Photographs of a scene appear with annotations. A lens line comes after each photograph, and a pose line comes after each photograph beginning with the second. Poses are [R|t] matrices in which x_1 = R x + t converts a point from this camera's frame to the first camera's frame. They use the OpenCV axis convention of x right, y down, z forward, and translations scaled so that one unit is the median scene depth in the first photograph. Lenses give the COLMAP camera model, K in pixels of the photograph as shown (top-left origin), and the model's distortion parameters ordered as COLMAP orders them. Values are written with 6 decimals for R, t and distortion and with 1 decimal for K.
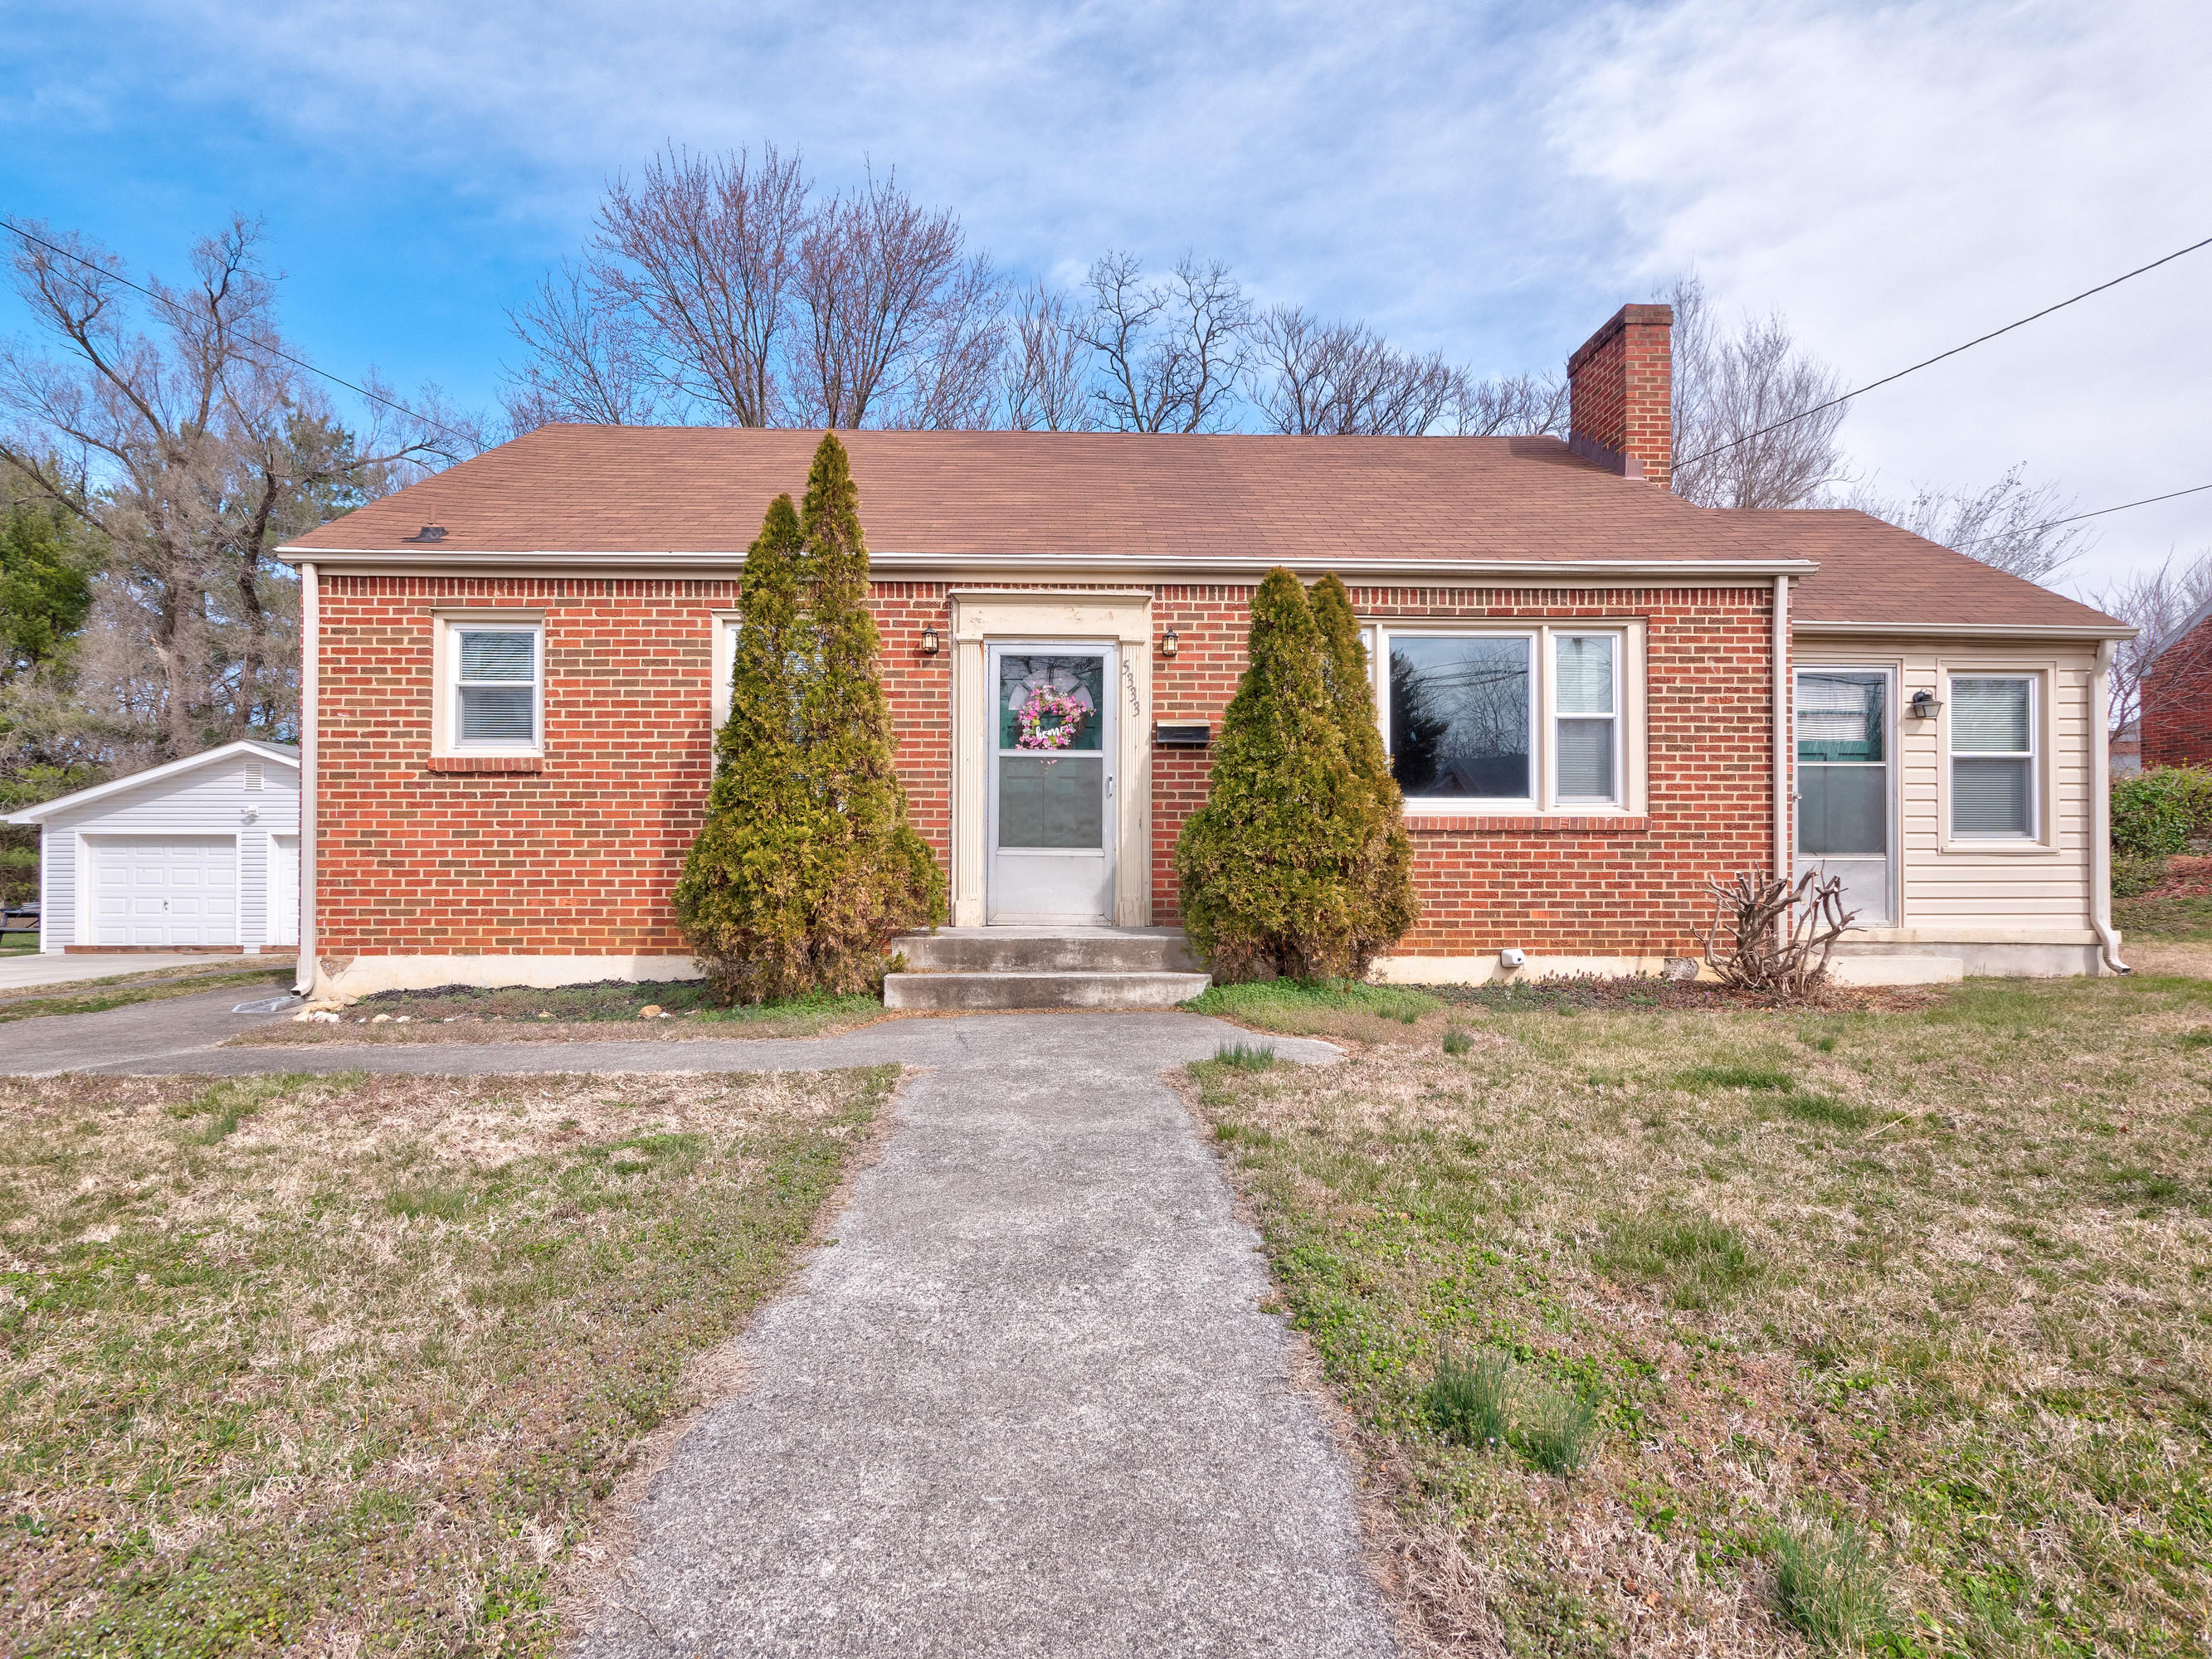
lens RADIAL K [[1058.8, 0, 1091.1], [0, 1058.8, 845.8], [0, 0, 1]] dist [0.000079, 0.000275]
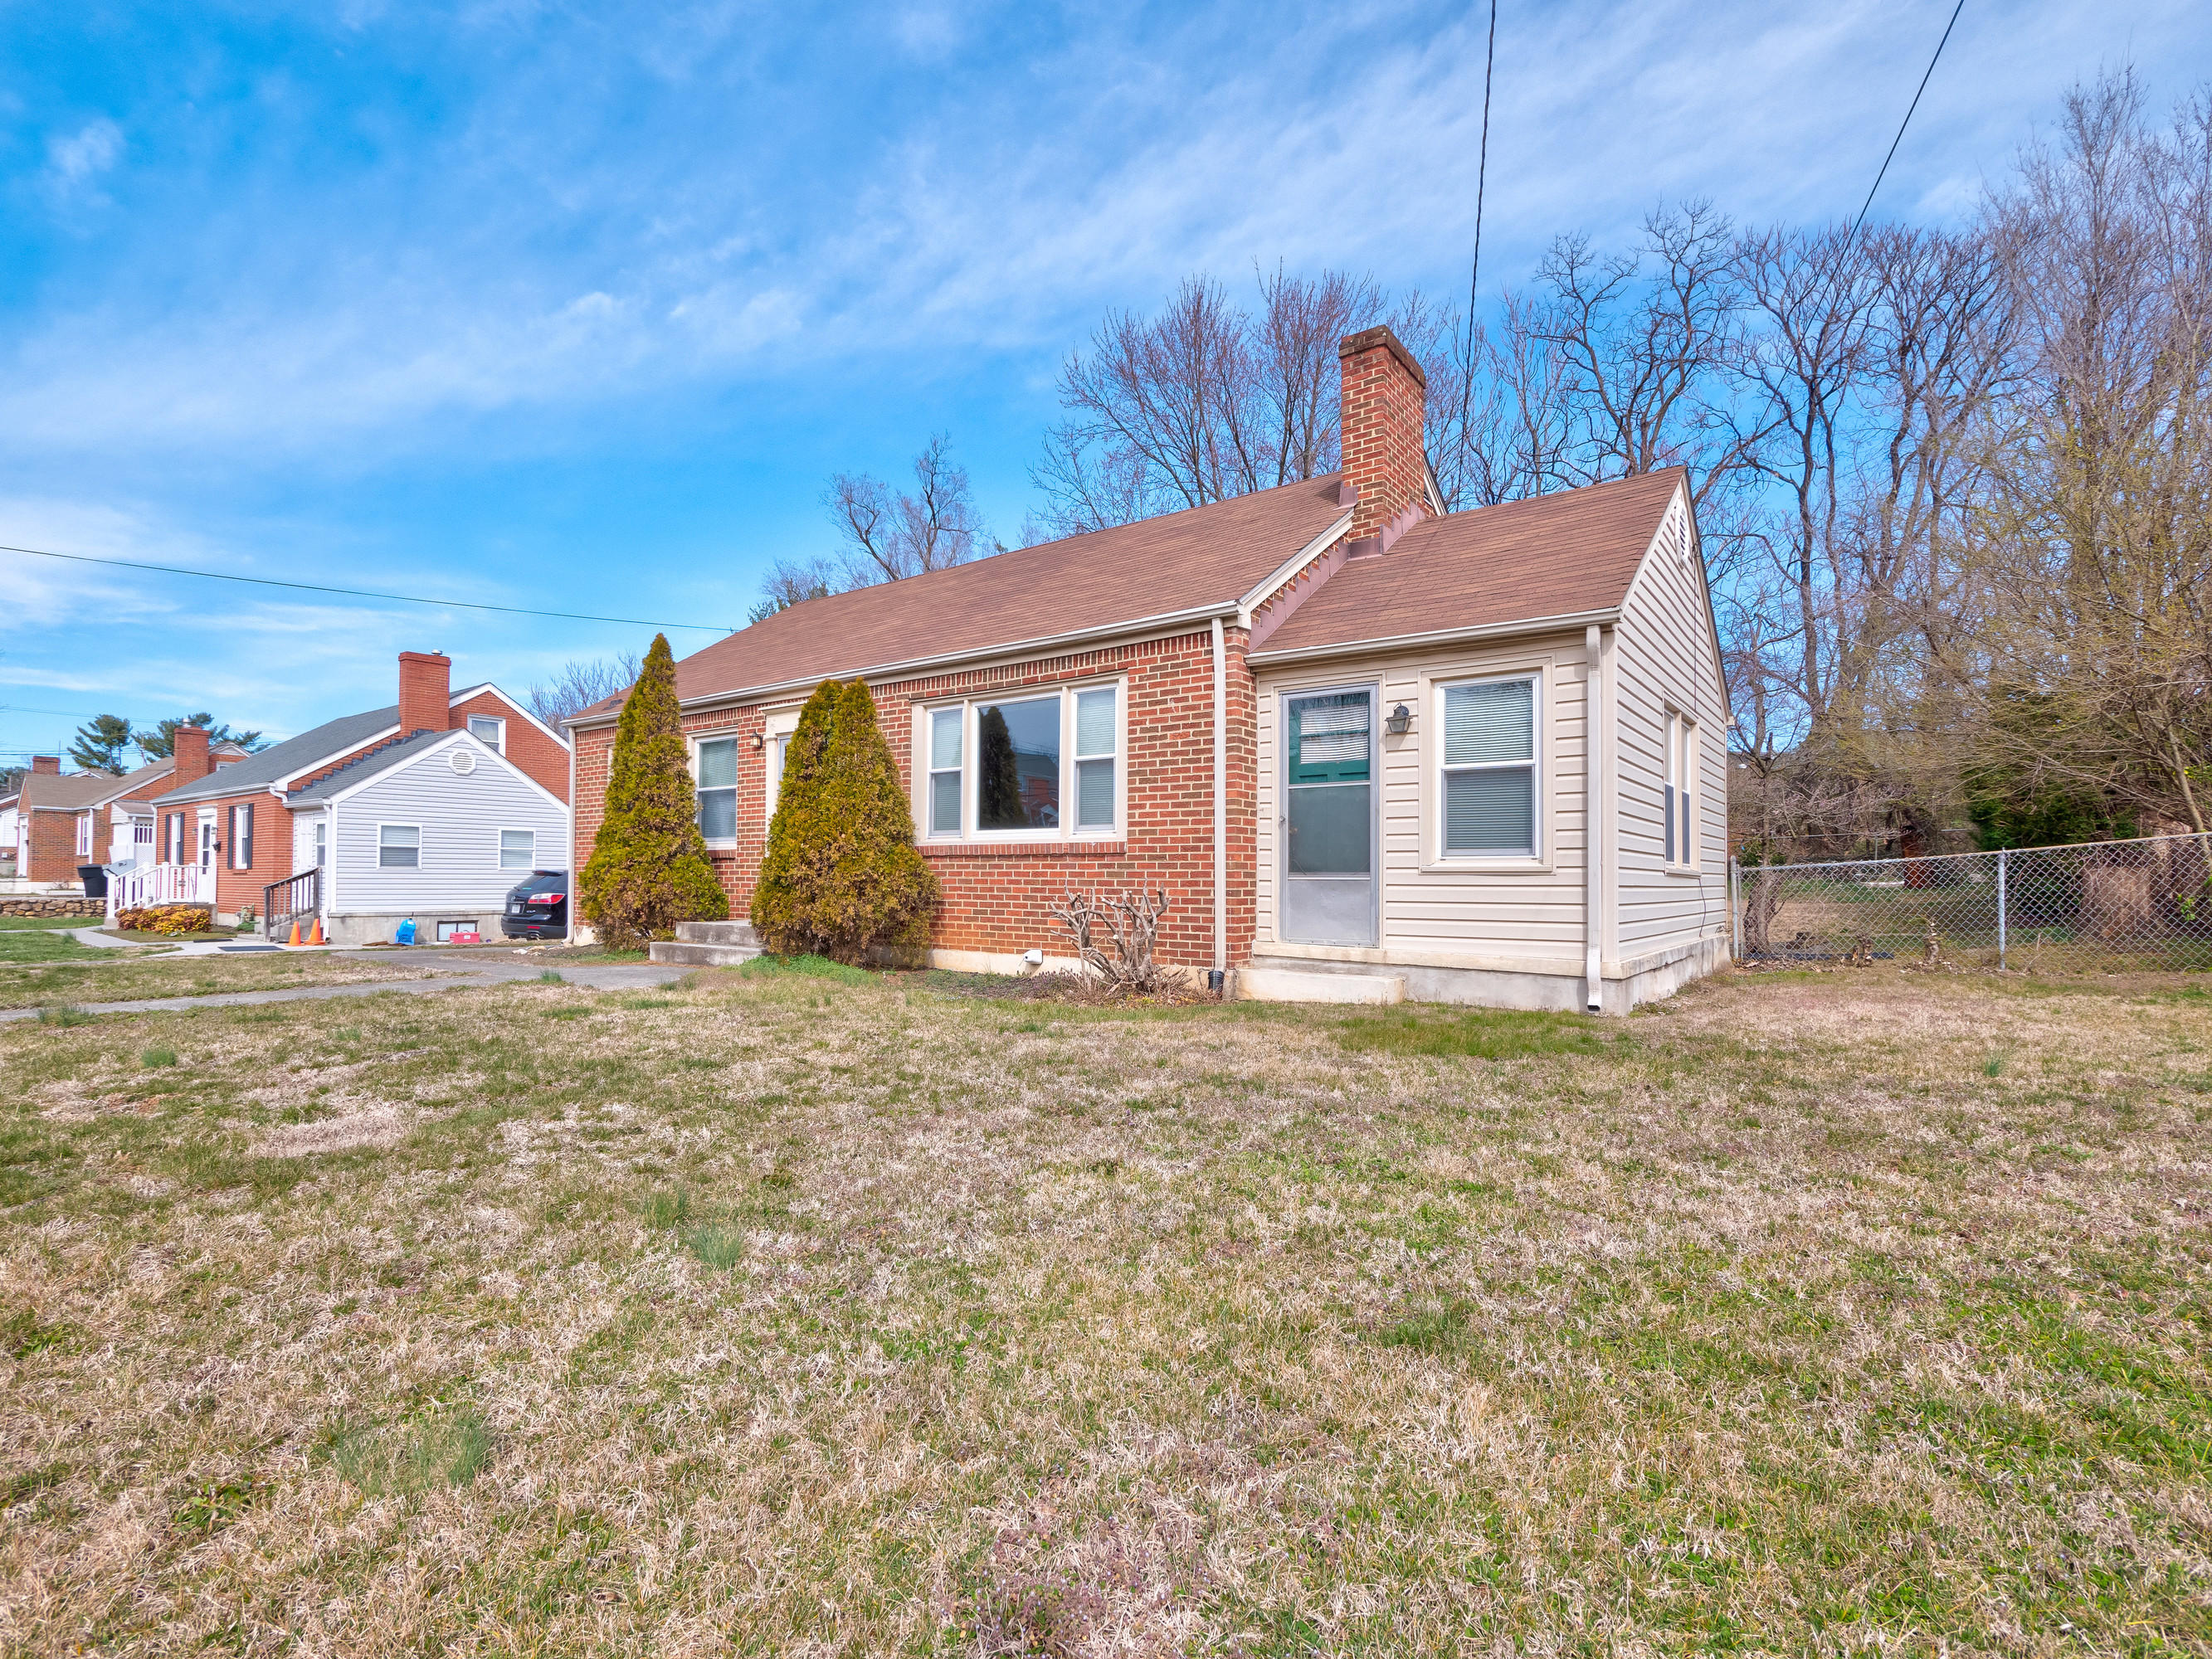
lens RADIAL K [[1058.8, 0, 1091.1], [0, 1058.8, 845.8], [0, 0, 1]] dist [0.000079, 0.000275]
pose [[0.778951, -0.016228, -0.626875, 1.246768], [0.005951, 0.999811, -0.018487, -0.001171], [0.627057, 0.010670, 0.778900, 0.071609]]
